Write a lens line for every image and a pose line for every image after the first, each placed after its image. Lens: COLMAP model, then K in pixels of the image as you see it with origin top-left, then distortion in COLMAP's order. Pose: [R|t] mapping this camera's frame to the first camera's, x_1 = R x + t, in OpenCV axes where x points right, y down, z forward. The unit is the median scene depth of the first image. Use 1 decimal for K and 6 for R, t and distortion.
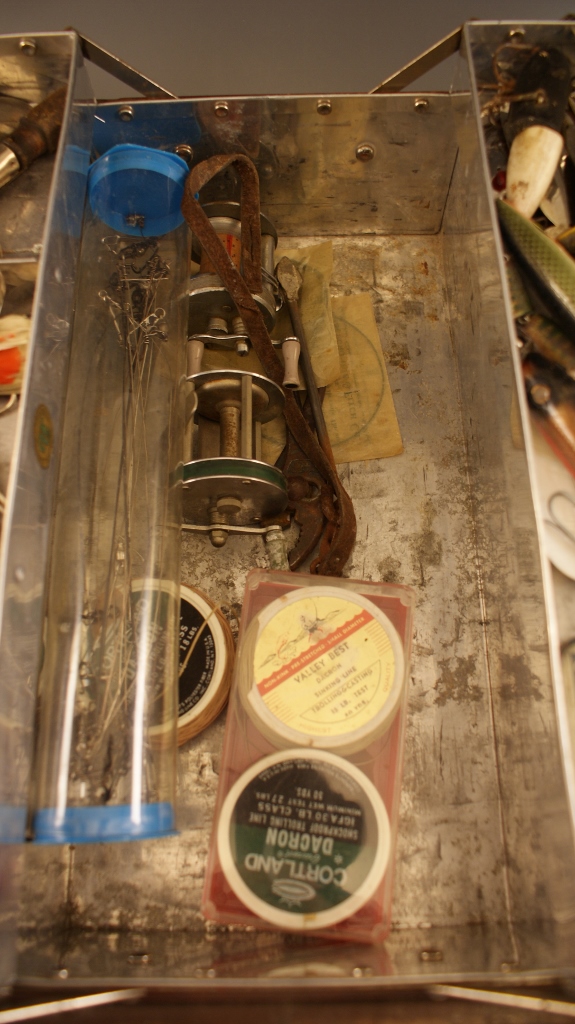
lens RADIAL K [[792.4, 0, 287.5], [0, 792.4, 512.0], [0, 0, 1]] dist [-0.168868, 0.132518]
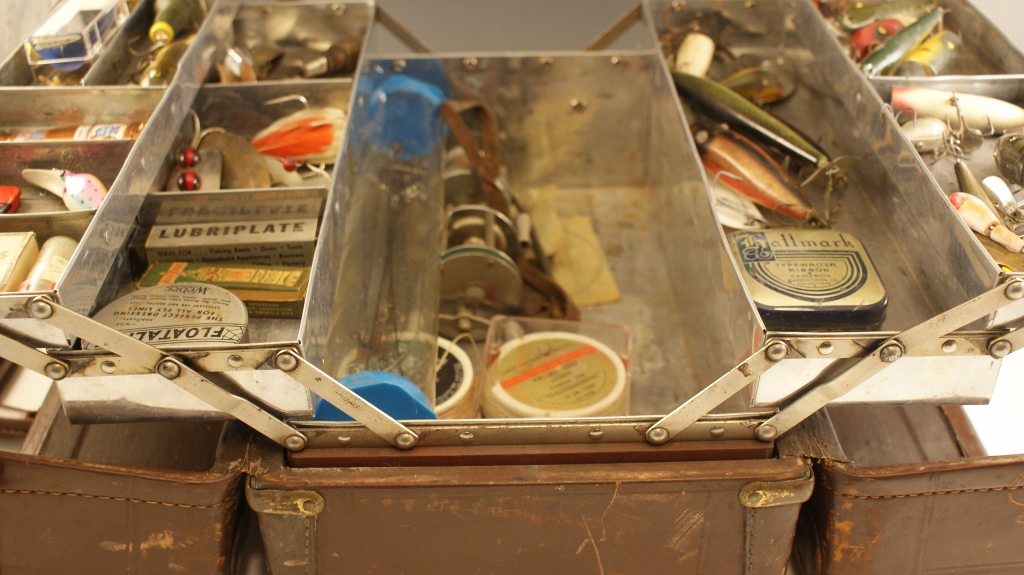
lens RADIAL K [[1187.7, 0, 512.0], [0, 1187.7, 287.5], [0, 0, 1]] dist [-0.214119, 0.608733]
pose [[0.999760, 0.008385, 0.020215, -0.050324], [0.005060, 0.810100, -0.586269, 0.983347], [-0.021292, 0.586231, 0.809864, -0.437093]]
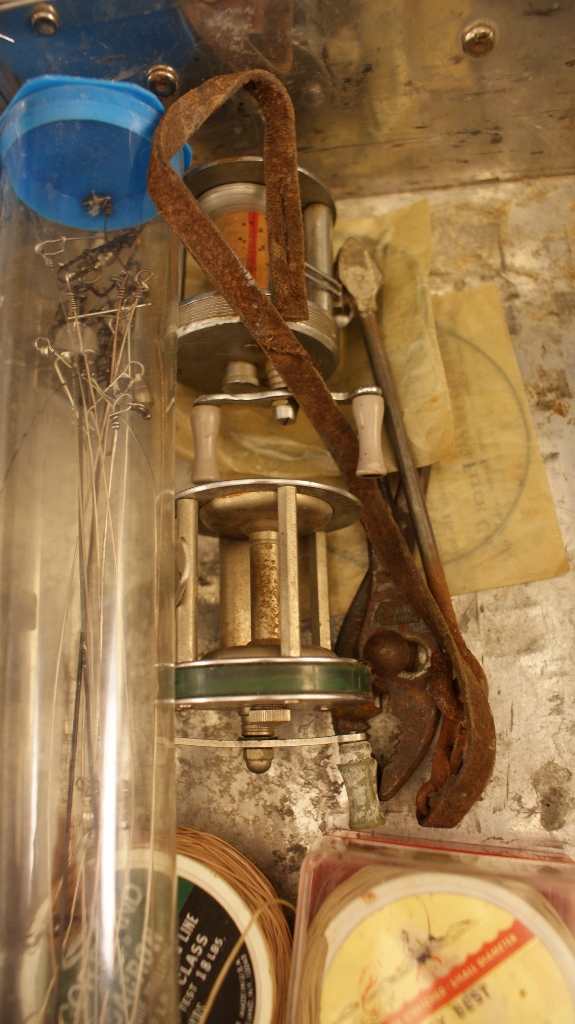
lens RADIAL K [[779.6, 0, 287.5], [0, 779.6, 512.0], [0, 0, 1]] dist [-0.165378, 0.115984]
pose [[0.988192, -0.050324, -0.144721, 0.025915], [0.063641, 0.994004, 0.088911, -0.194373], [0.139379, -0.097072, 0.985470, 0.443287]]
